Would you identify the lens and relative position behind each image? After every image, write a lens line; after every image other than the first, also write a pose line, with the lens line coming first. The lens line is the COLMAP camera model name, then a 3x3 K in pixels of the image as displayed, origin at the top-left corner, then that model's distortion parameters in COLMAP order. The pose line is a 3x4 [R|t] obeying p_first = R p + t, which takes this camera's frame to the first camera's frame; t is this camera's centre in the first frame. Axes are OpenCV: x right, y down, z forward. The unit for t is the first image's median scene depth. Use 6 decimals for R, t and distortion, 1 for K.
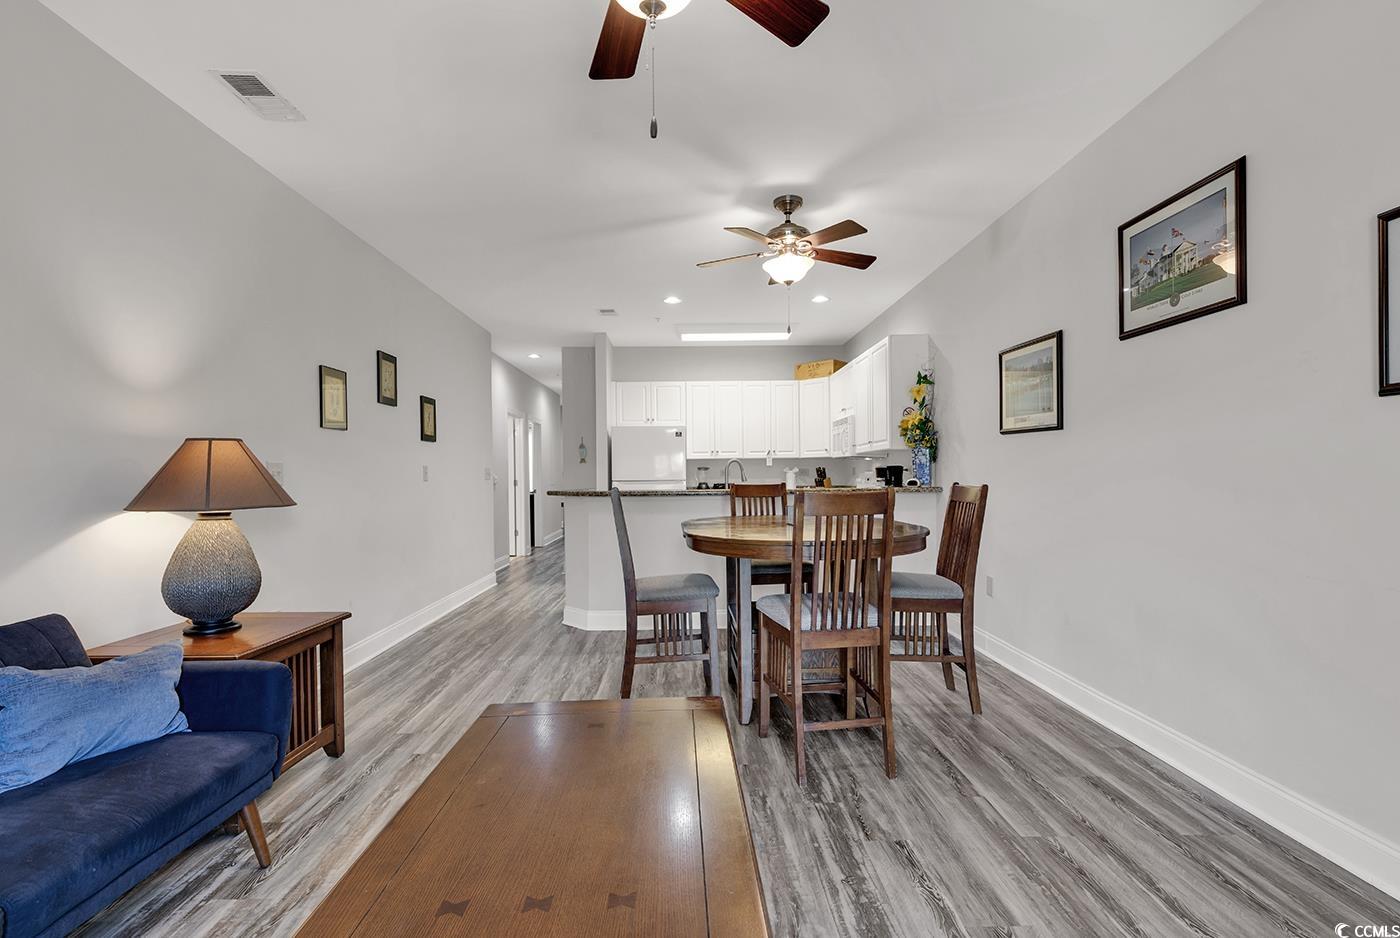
lens RADIAL K [[634.8, 0, 692.9], [0, 634.8, 481.8], [0, 0, 1]] dist [0.008332, -0.001453]
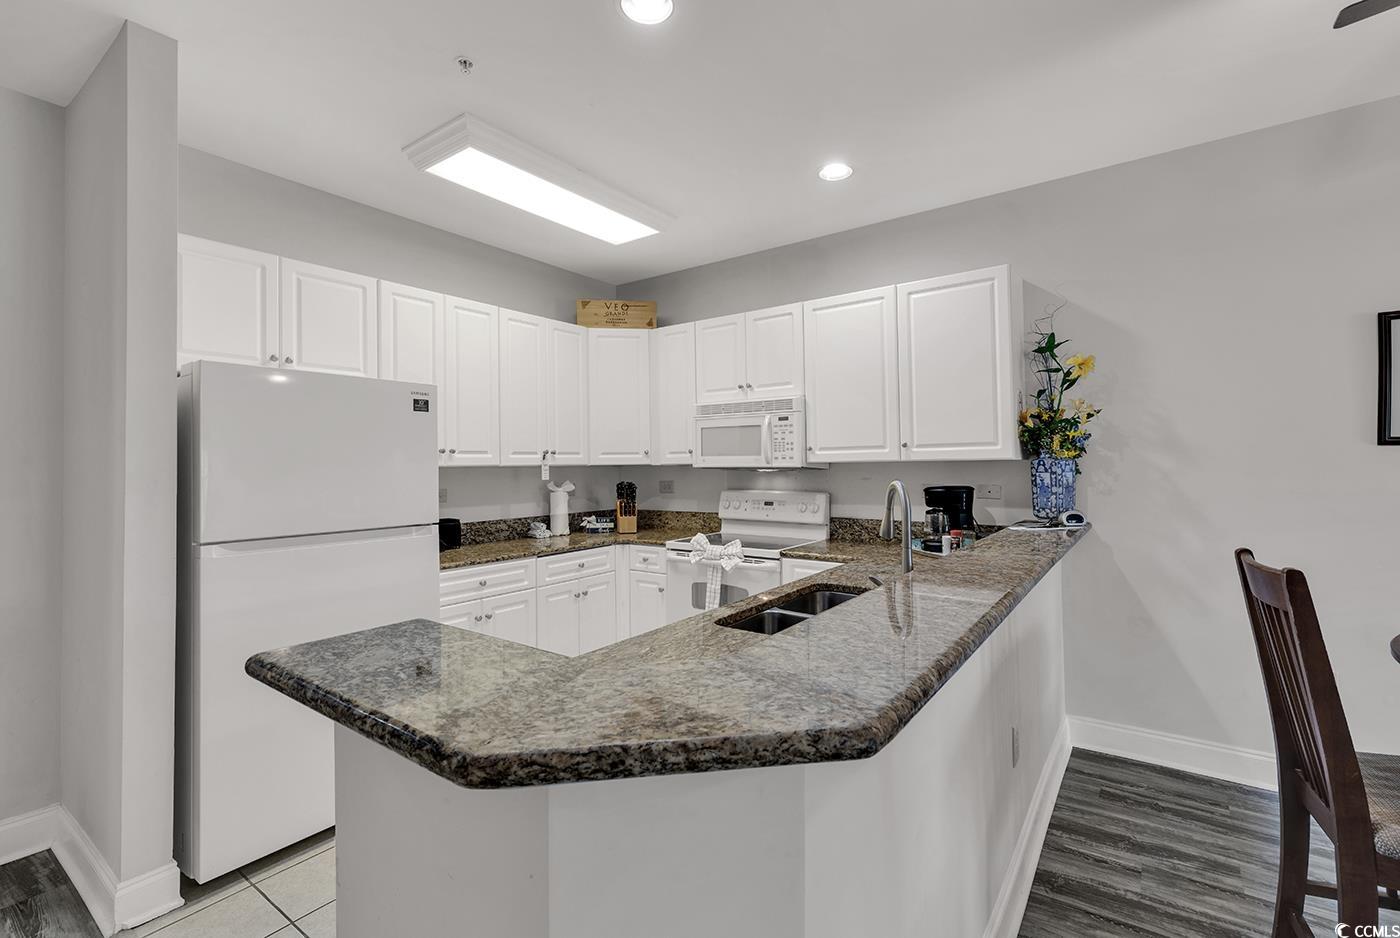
lens RADIAL K [[634.8, 0, 684.6], [0, 634.8, 448.4], [0, 0, 1]] dist [0.008332, -0.001453]
pose [[0.612020, 0.028645, 0.790324, -0.216835], [0.011052, 0.998936, -0.044764, -0.026693], [-0.790765, 0.036131, 0.611052, 0.597241]]
